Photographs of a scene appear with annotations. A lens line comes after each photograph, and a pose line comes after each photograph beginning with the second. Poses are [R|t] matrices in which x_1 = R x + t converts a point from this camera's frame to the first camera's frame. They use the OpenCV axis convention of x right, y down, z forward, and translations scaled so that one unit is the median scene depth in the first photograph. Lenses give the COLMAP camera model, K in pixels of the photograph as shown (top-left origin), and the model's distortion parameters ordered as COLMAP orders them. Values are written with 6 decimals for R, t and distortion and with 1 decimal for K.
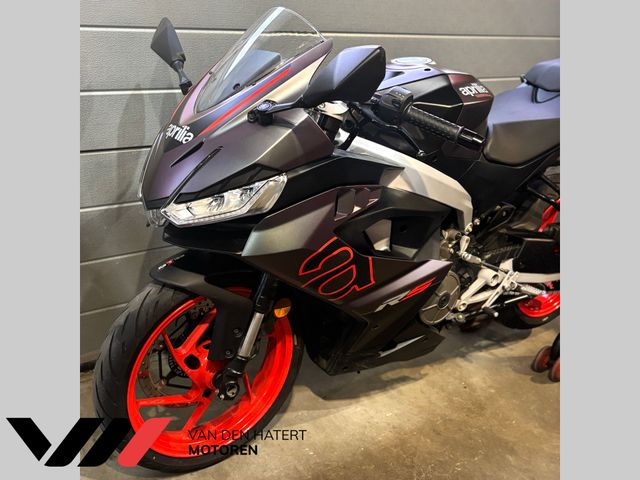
lens RADIAL K [[644.9, 0, 320.0], [0, 644.9, 240.0], [0, 0, 1]] dist [0.011338, 0.003406]
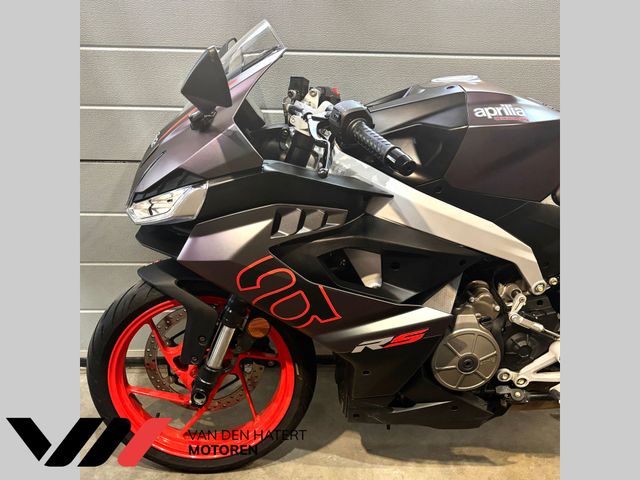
lens RADIAL K [[668.6, 0, 318.9], [0, 668.6, 262.3], [0, 0, 1]] dist [0.016877, 0.013841]
pose [[0.852331, 0.131417, -0.506223, 0.497572], [-0.157592, 0.987463, -0.008990, 0.002386], [0.498696, 0.087439, 0.862356, 0.159146]]
